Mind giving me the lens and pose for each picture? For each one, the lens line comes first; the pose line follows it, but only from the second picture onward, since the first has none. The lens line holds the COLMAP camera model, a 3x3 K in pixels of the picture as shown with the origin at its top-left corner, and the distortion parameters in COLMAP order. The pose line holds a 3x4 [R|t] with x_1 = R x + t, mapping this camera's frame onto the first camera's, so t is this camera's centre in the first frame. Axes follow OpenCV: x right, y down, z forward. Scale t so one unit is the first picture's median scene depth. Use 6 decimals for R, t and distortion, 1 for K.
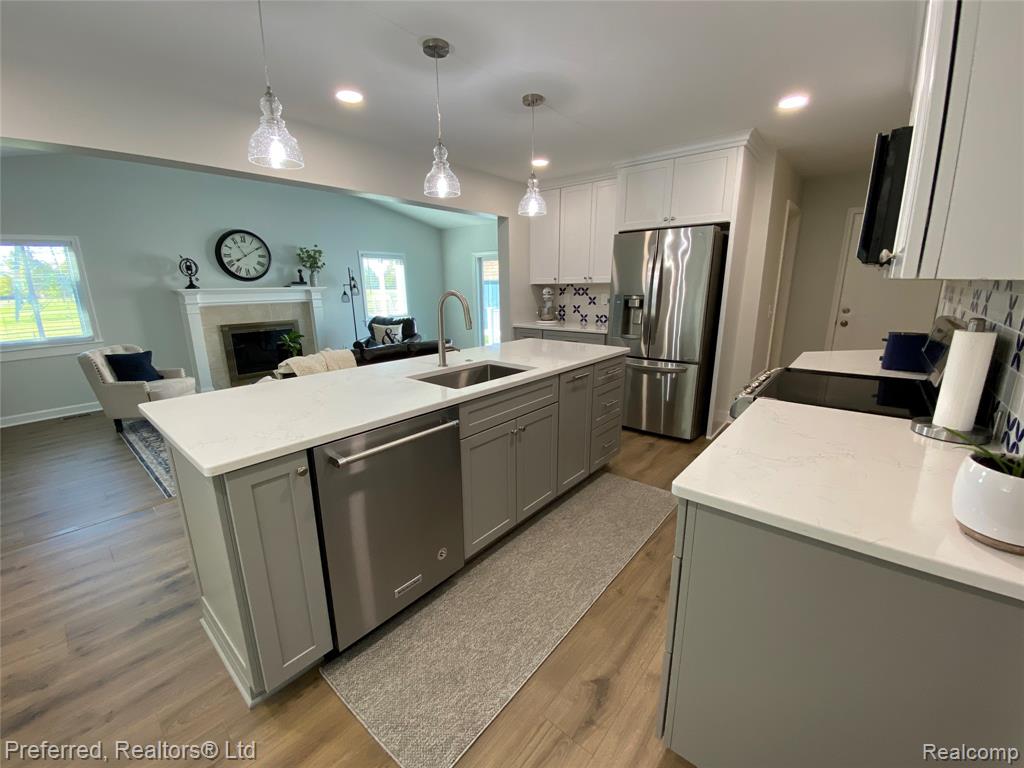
lens RADIAL K [[410.4, 0, 512.0], [0, 410.4, 384.0], [0, 0, 1]] dist [0.024628, -0.025820]
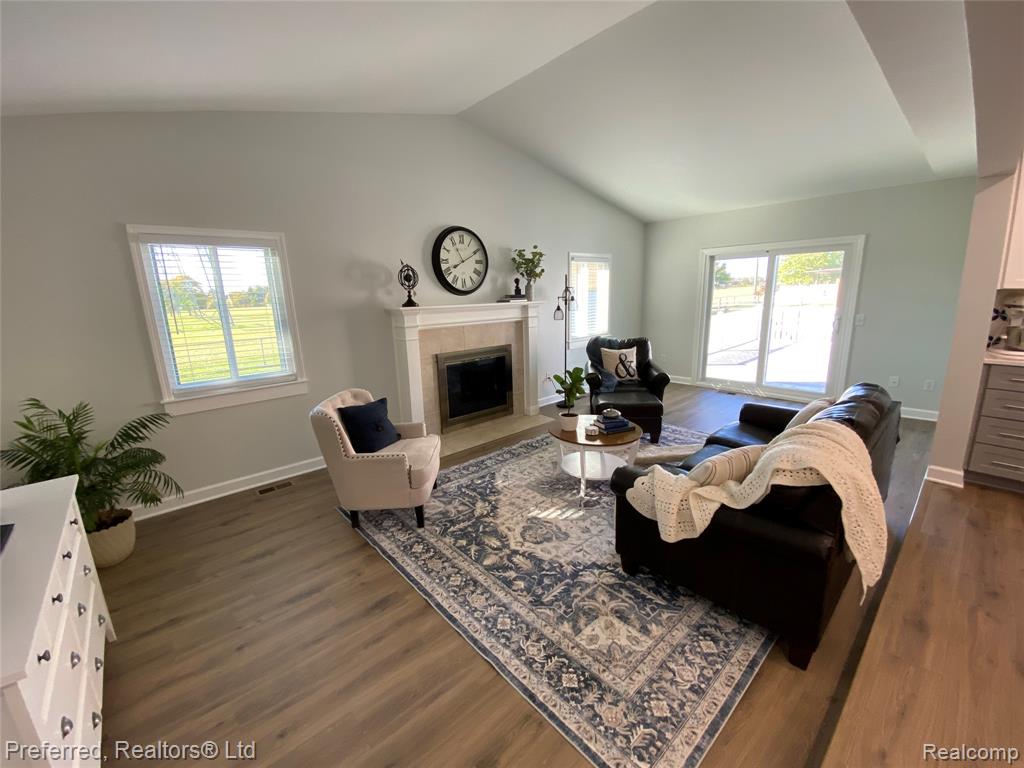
lens RADIAL K [[410.4, 0, 512.0], [0, 410.4, 384.0], [0, 0, 1]] dist [0.024628, -0.025820]
pose [[0.990124, 0.003444, -0.140152, -0.443451], [-0.007413, 0.999586, -0.027807, -0.066328], [0.139998, 0.028571, 0.989739, 0.273674]]
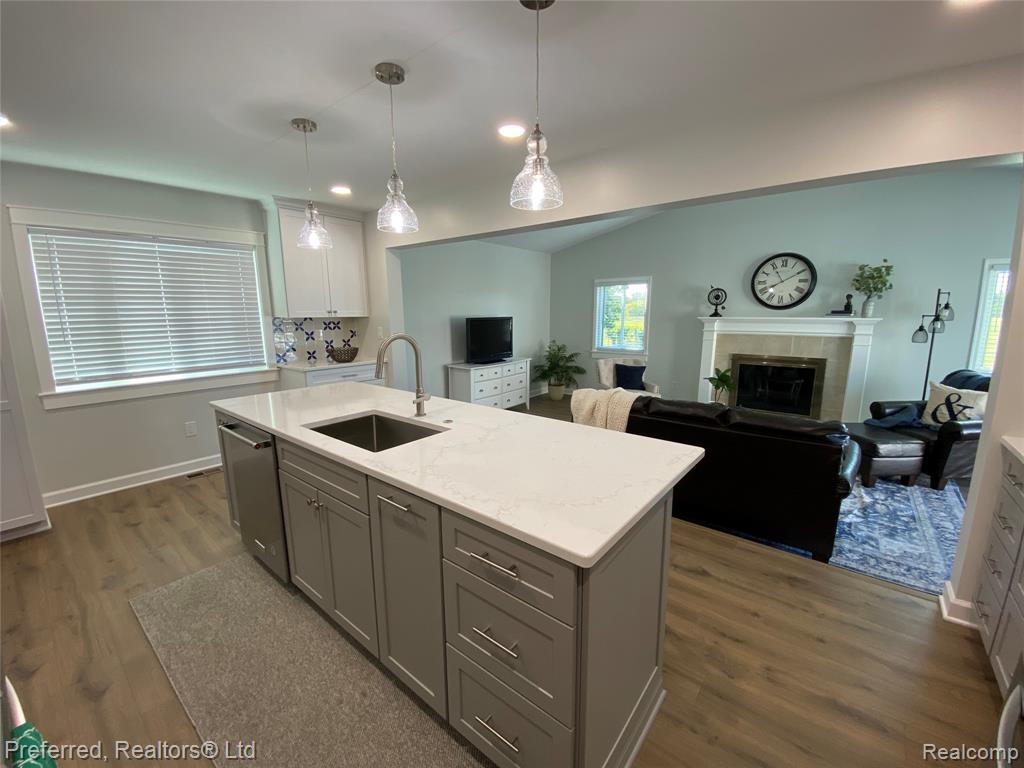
lens RADIAL K [[428.4, 0, 512.0], [0, 428.4, 384.0], [0, 0, 1]] dist [0.039731, -0.030240]
pose [[0.016157, 0.172587, -0.984862, 0.293819], [-0.241850, 0.956417, 0.163634, -0.110090], [0.970179, 0.235545, 0.057193, 0.427366]]
